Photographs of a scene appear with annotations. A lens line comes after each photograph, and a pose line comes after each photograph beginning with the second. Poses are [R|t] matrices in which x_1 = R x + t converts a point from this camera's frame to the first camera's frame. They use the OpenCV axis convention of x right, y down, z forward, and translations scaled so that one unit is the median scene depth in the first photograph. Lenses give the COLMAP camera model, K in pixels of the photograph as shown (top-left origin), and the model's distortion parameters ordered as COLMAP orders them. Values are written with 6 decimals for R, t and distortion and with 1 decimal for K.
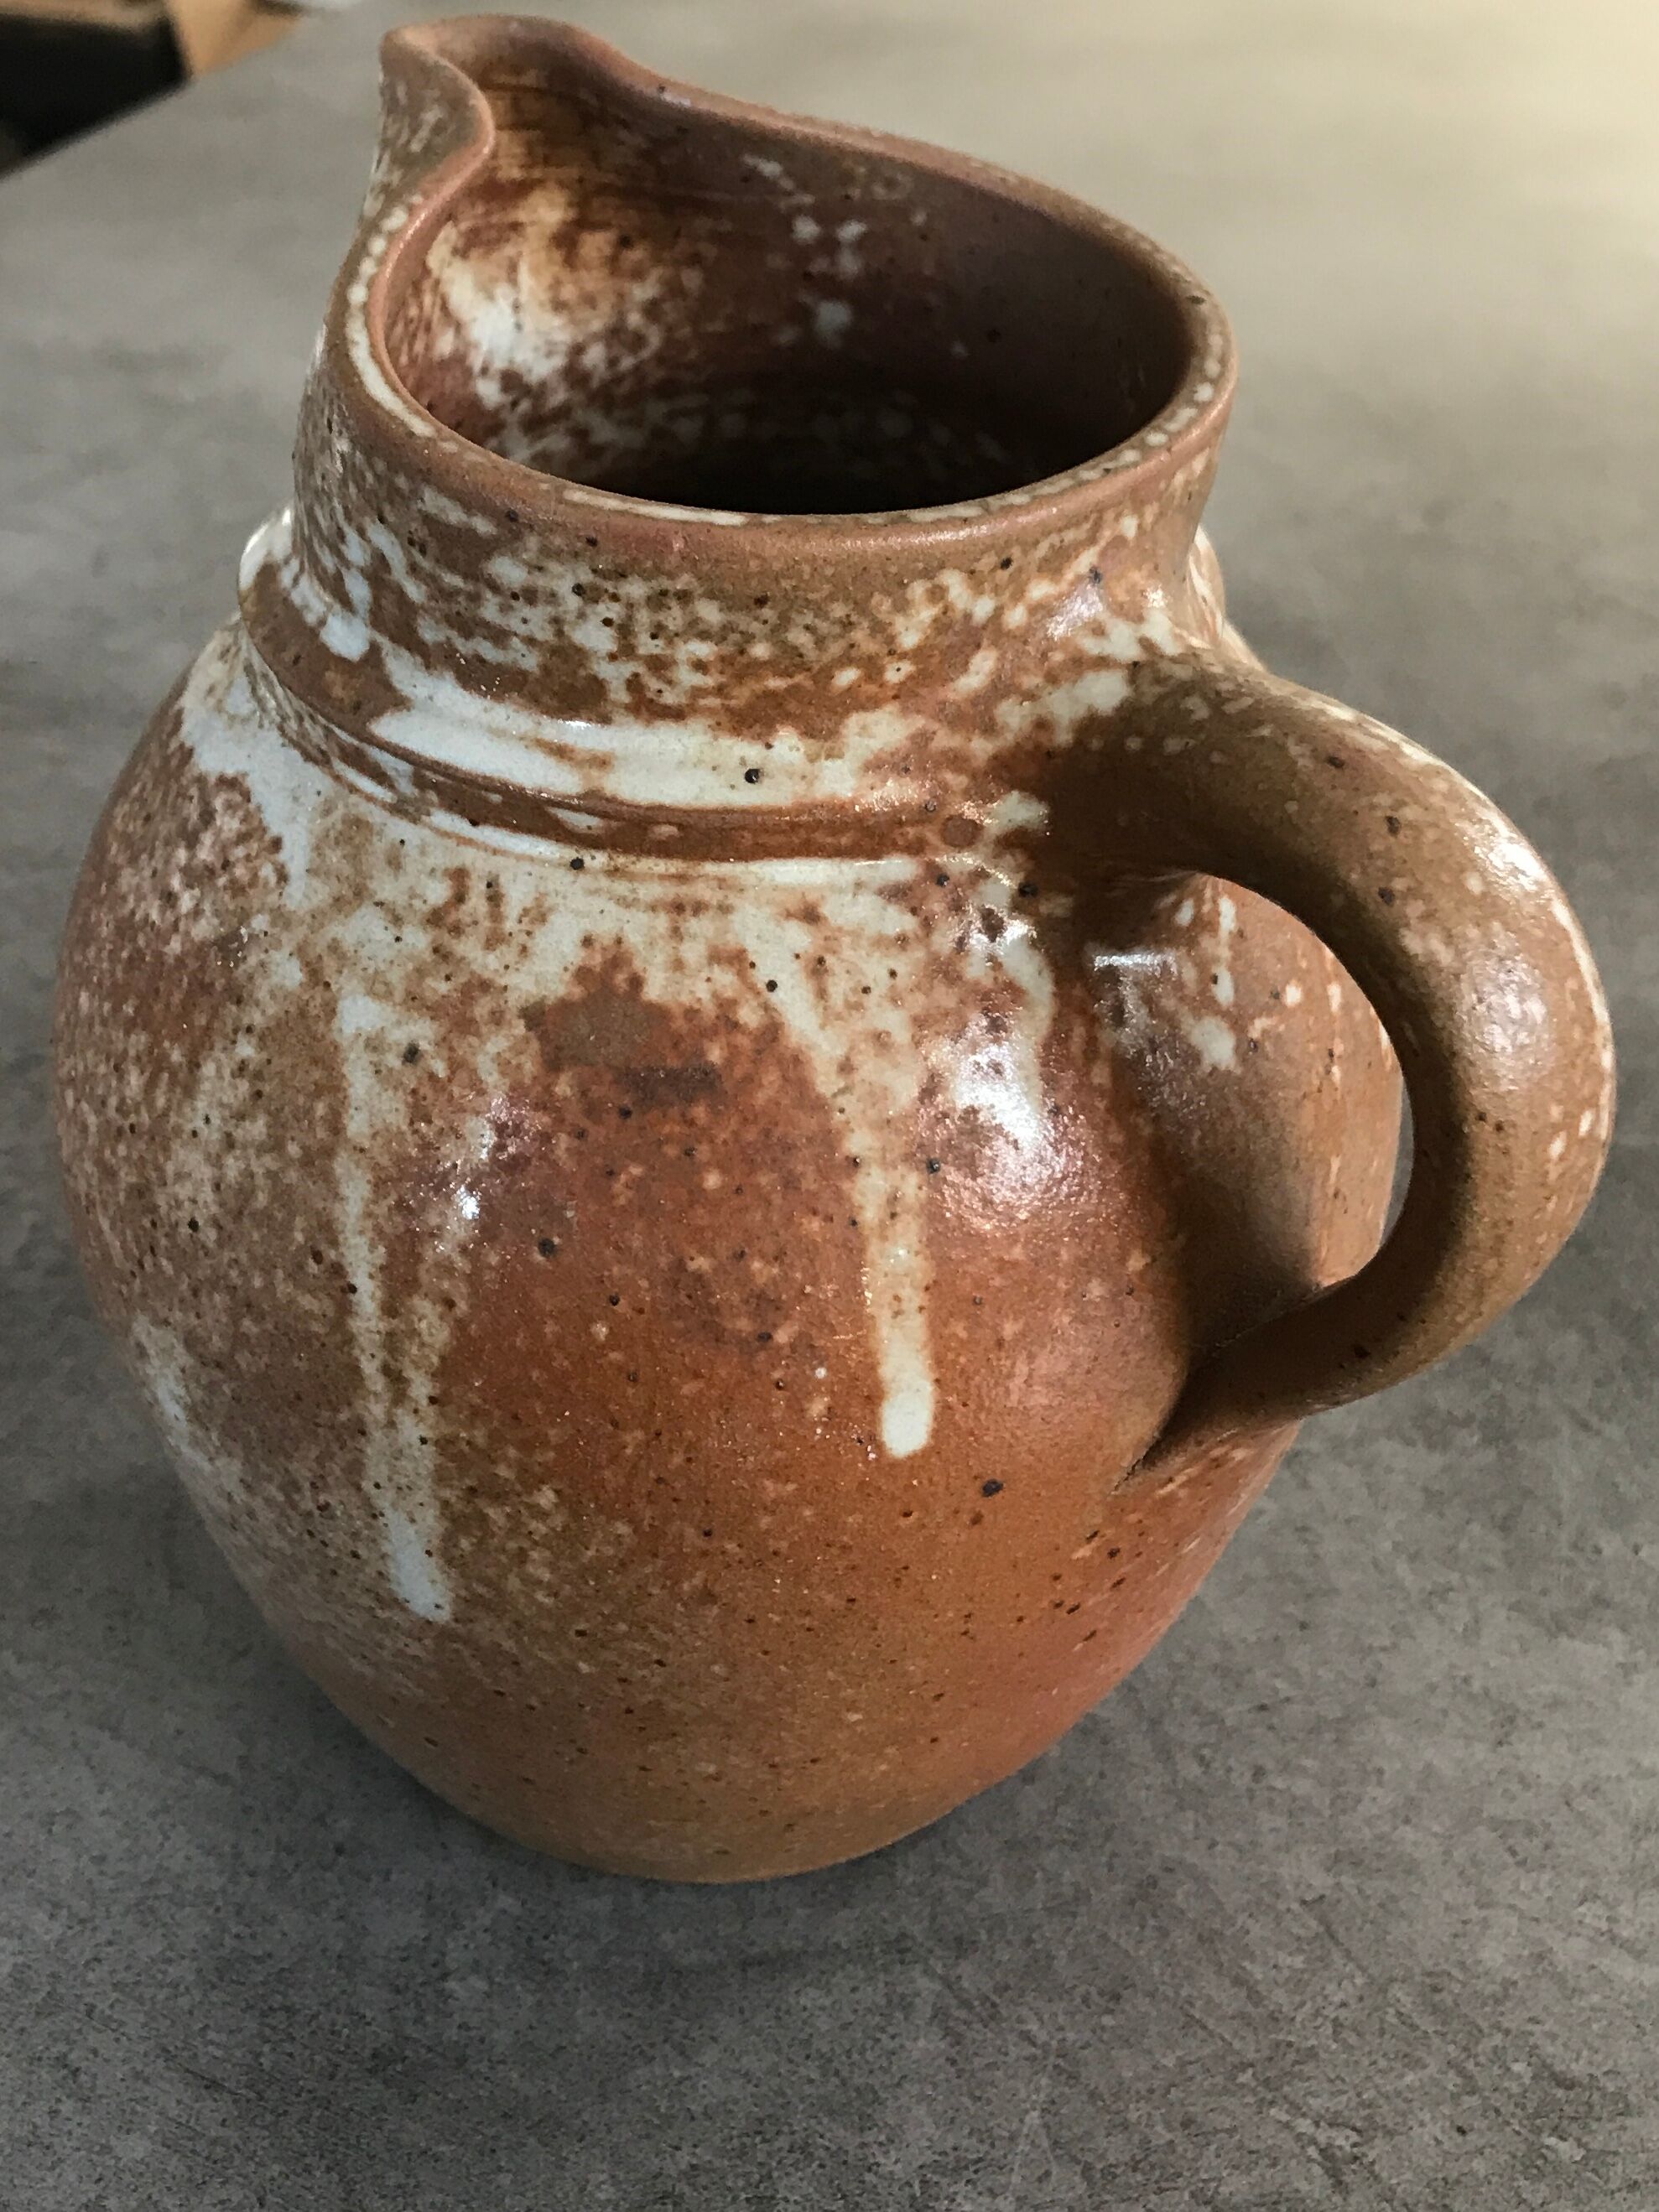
lens RADIAL K [[1844.4, 0, 829.8], [0, 1844.4, 1139.3], [0, 0, 1]] dist [0.052078, 0.012100]
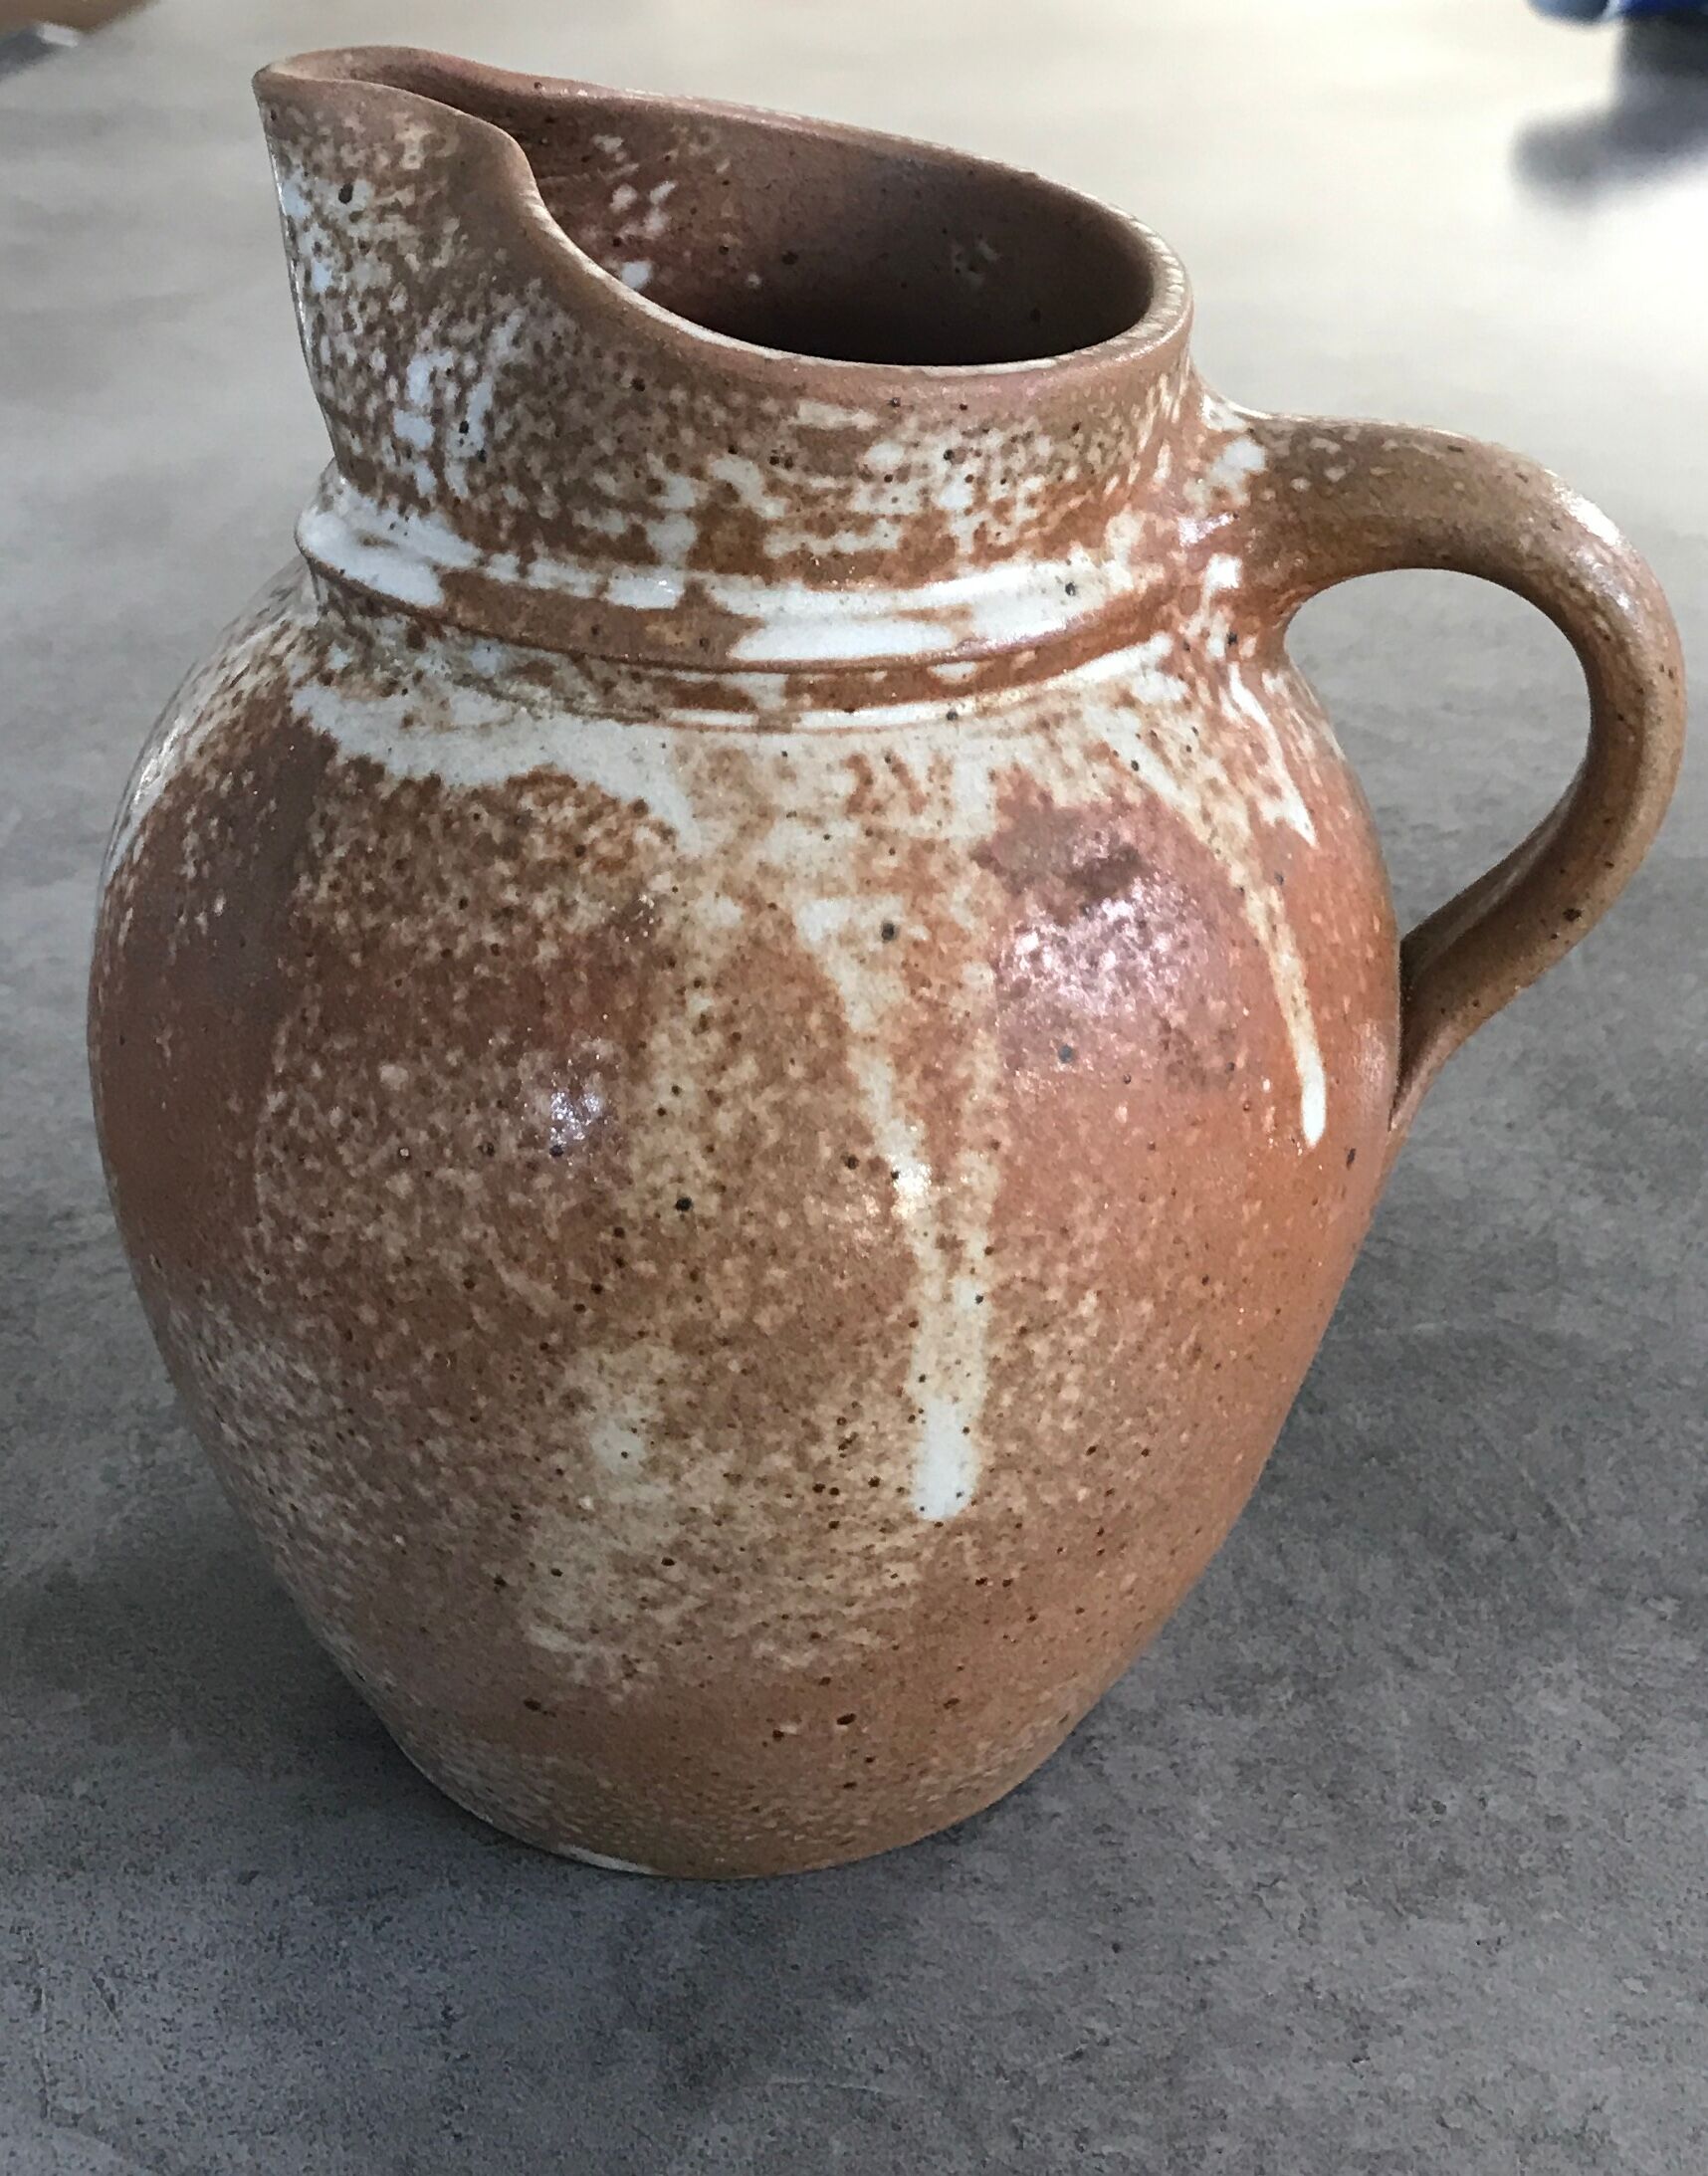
lens RADIAL K [[2049.0, 0, 854.0], [0, 2049.0, 1088.0], [0, 0, 1]] dist [0.001974, -0.012981]
pose [[0.829154, -0.365631, 0.422868, -0.762133], [0.395894, 0.918128, 0.017593, 0.006946], [-0.394679, 0.152824, 0.906021, -0.028382]]
